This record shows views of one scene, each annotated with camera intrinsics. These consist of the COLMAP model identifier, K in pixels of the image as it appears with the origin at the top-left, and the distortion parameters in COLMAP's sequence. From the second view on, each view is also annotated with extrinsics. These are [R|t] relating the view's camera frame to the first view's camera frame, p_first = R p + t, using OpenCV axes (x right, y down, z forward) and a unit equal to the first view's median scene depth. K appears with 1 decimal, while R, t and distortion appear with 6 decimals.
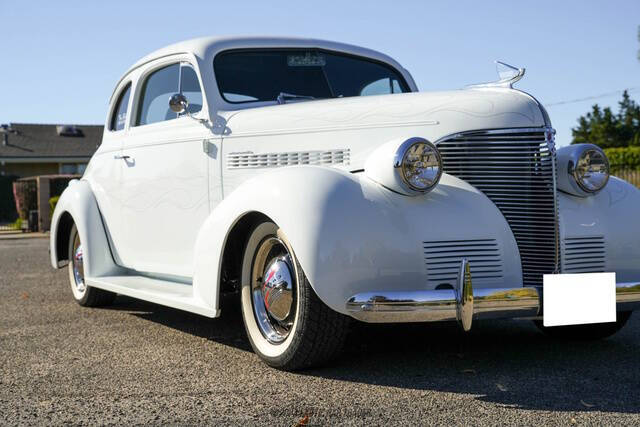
lens RADIAL K [[966.3, 0, 308.7], [0, 966.3, 213.8], [0, 0, 1]] dist [0.002596, 0.018320]
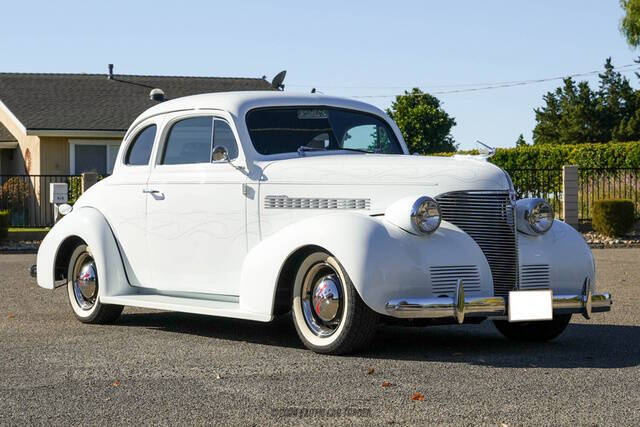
lens RADIAL K [[1677.0, 0, 320.0], [0, 1677.0, 213.5], [0, 0, 1]] dist [0.022459, -0.156327]
pose [[0.990513, 0.013369, 0.136768, -0.354841], [-0.013065, 0.999910, -0.003126, -0.037920], [-0.136797, 0.001310, 0.990598, -1.354926]]
